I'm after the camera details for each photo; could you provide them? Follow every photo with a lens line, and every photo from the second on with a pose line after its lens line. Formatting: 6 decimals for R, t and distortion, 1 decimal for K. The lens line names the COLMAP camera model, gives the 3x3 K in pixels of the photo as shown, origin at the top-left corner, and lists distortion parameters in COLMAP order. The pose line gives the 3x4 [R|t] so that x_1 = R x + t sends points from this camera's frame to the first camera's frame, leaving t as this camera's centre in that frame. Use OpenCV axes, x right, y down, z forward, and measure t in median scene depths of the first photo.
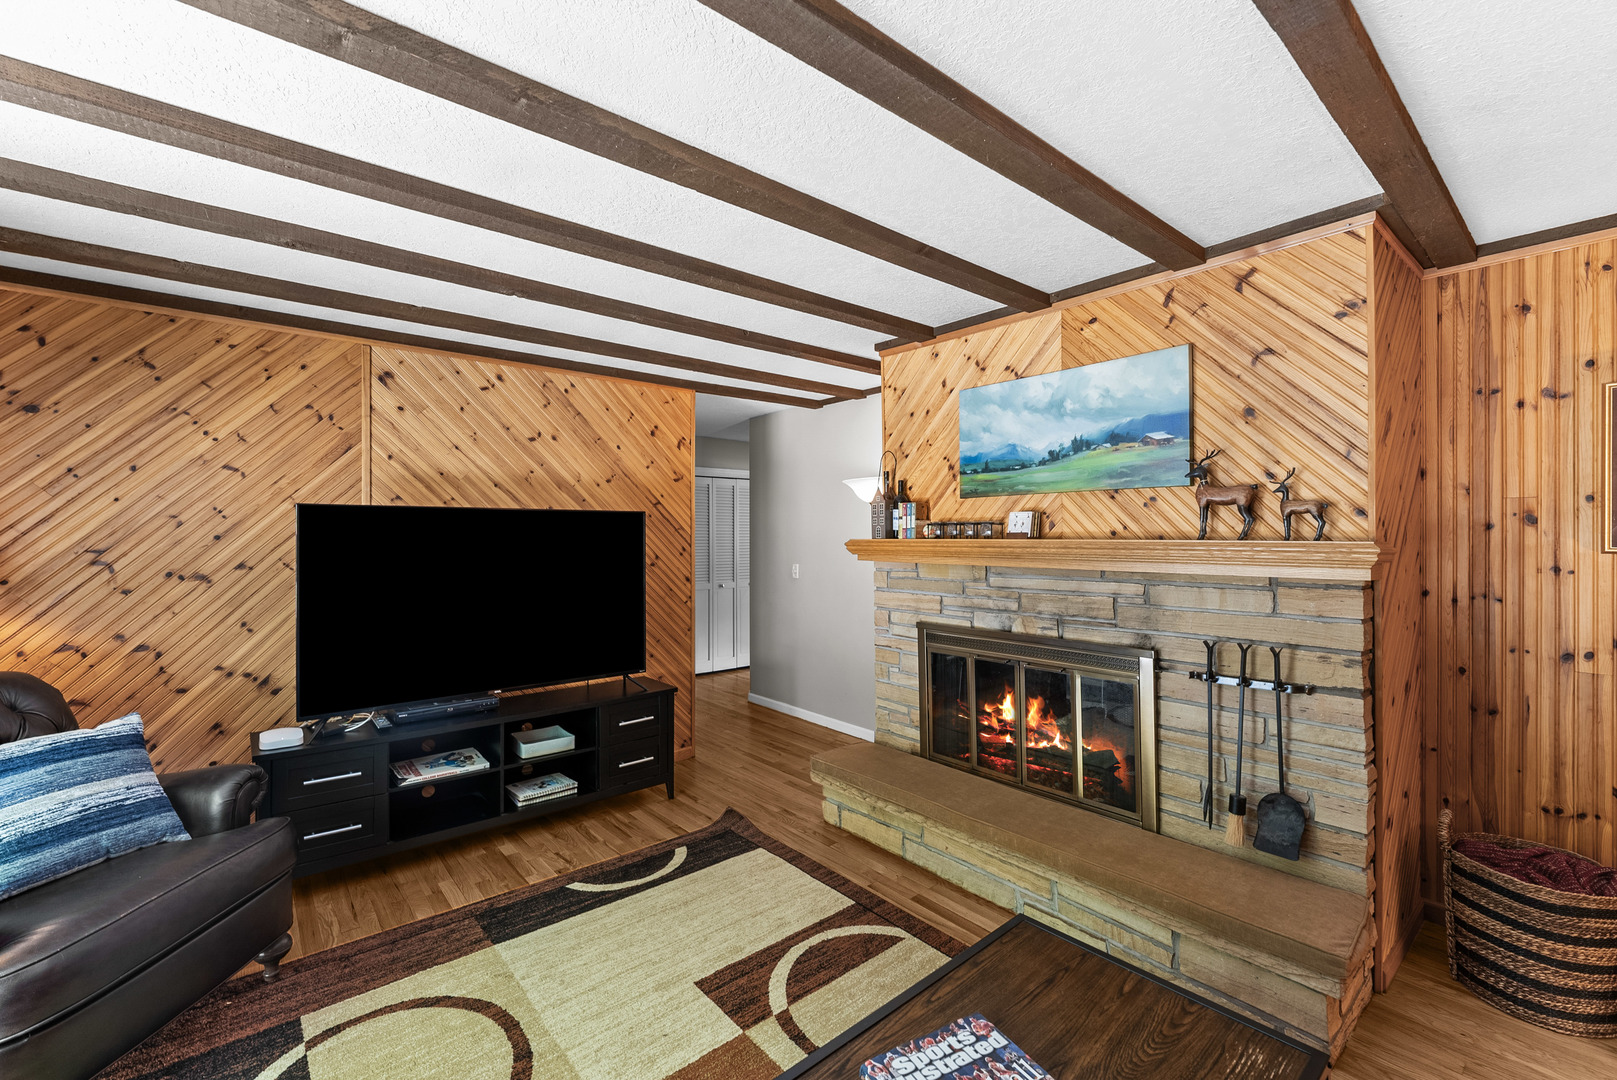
lens RADIAL K [[652.1, 0, 808.5], [0, 652.1, 538.3], [0, 0, 1]] dist [0.000345, 0.000305]
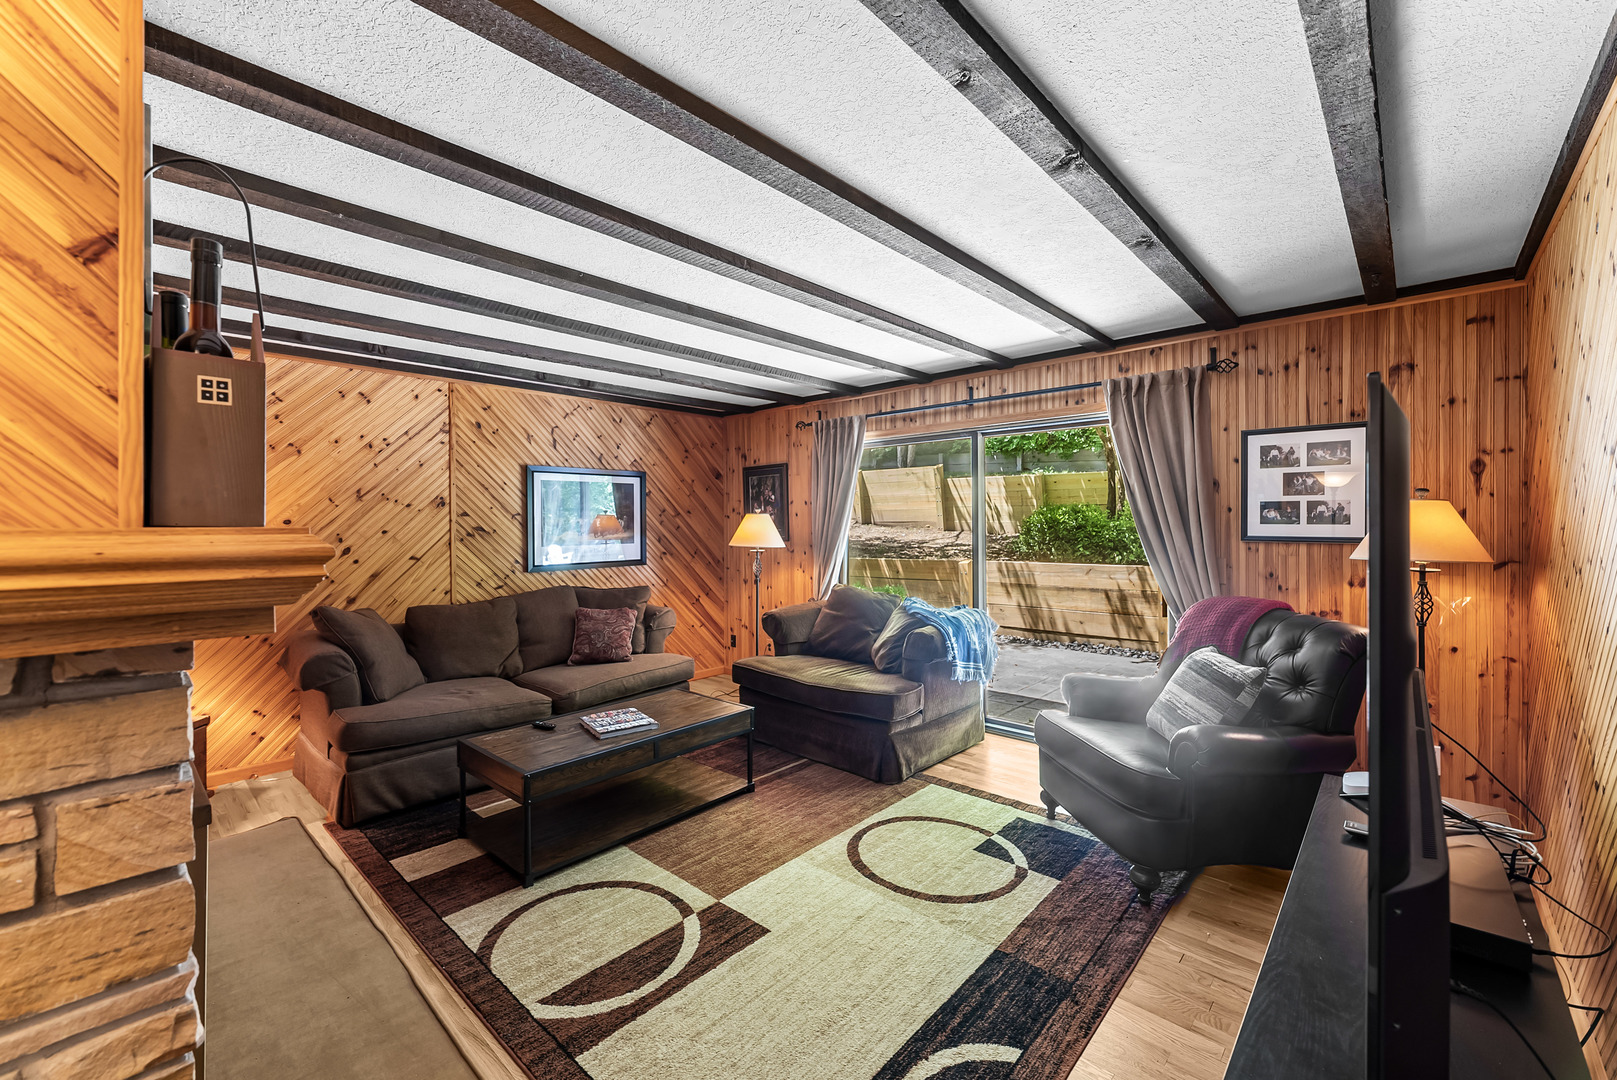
lens RADIAL K [[652.1, 0, 808.1], [0, 652.1, 525.5], [0, 0, 1]] dist [0.000345, 0.000305]
pose [[-0.991891, 0.011717, -0.126549, -0.109263], [0.010551, 0.999896, 0.009880, 0.000264], [0.126651, 0.008465, -0.991911, 2.092913]]
